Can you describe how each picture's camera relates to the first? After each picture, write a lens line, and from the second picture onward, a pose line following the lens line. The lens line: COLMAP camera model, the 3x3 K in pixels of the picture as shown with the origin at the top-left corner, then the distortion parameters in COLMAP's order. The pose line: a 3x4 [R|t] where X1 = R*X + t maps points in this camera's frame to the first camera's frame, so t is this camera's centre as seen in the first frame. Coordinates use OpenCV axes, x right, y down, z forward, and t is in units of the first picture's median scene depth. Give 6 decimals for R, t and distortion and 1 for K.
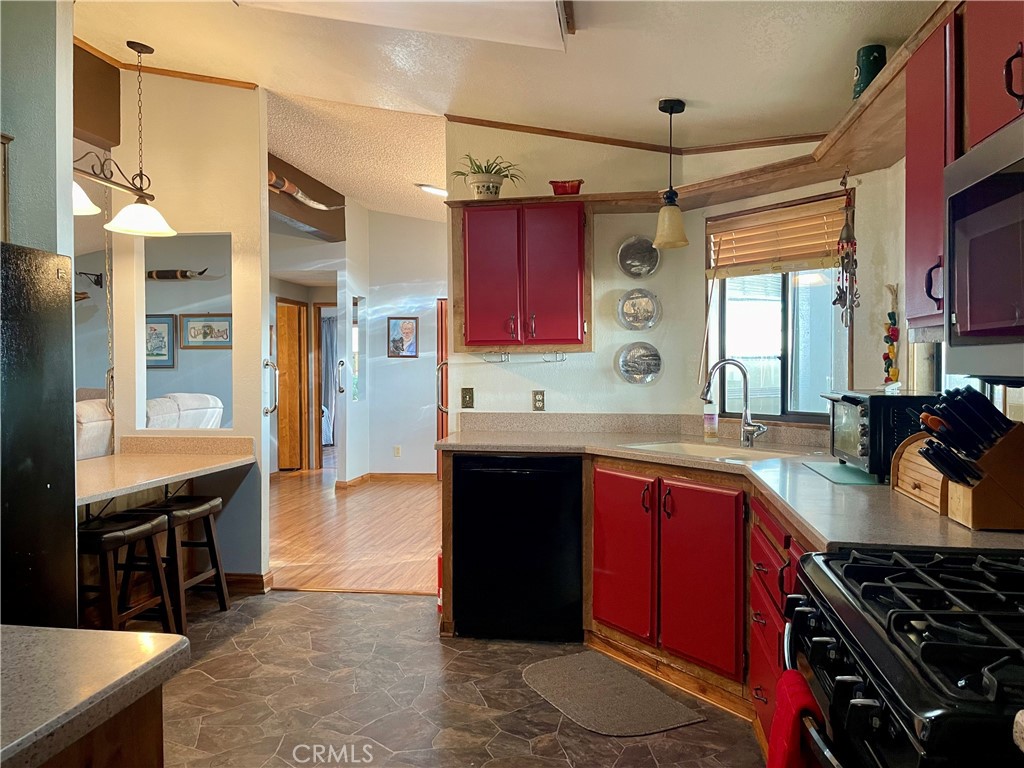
lens RADIAL K [[772.1, 0, 515.7], [0, 772.1, 378.3], [0, 0, 1]] dist [0.045957, -0.025926]
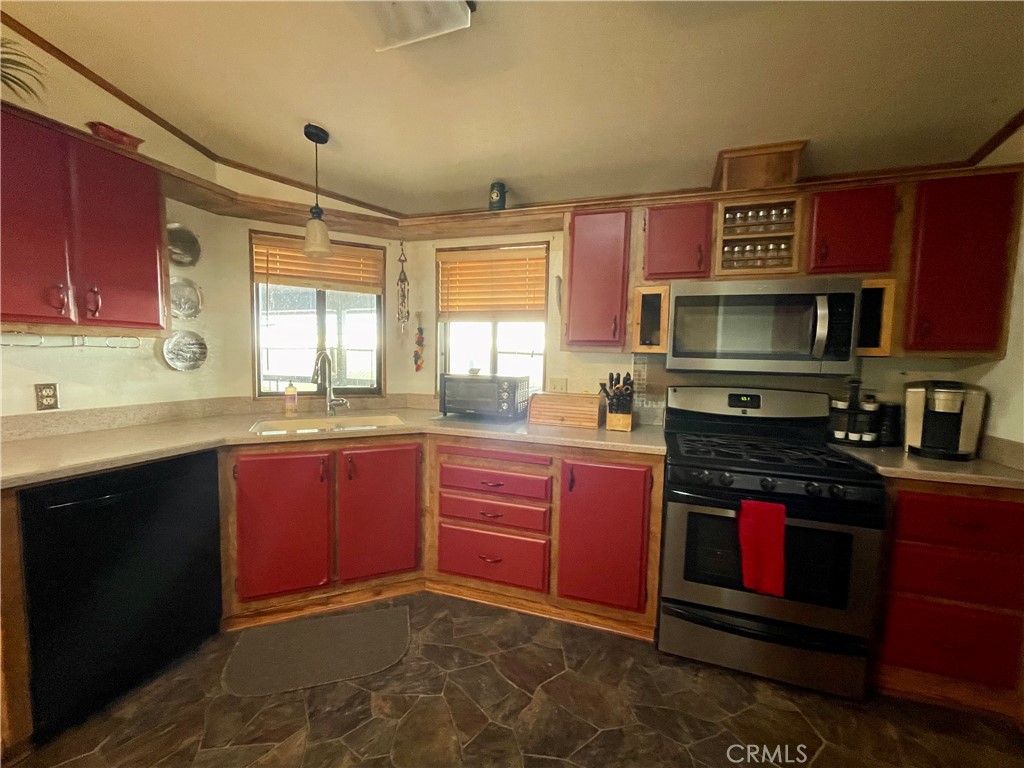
lens RADIAL K [[409.5, 0, 513.2], [0, 409.5, 388.6], [0, 0, 1]] dist [-0.004994, 0.000098]
pose [[0.168277, -0.070719, 0.983200, -0.338056], [-0.006586, 0.997320, 0.072862, -0.013824], [-0.985718, -0.018736, 0.167360, 0.536058]]
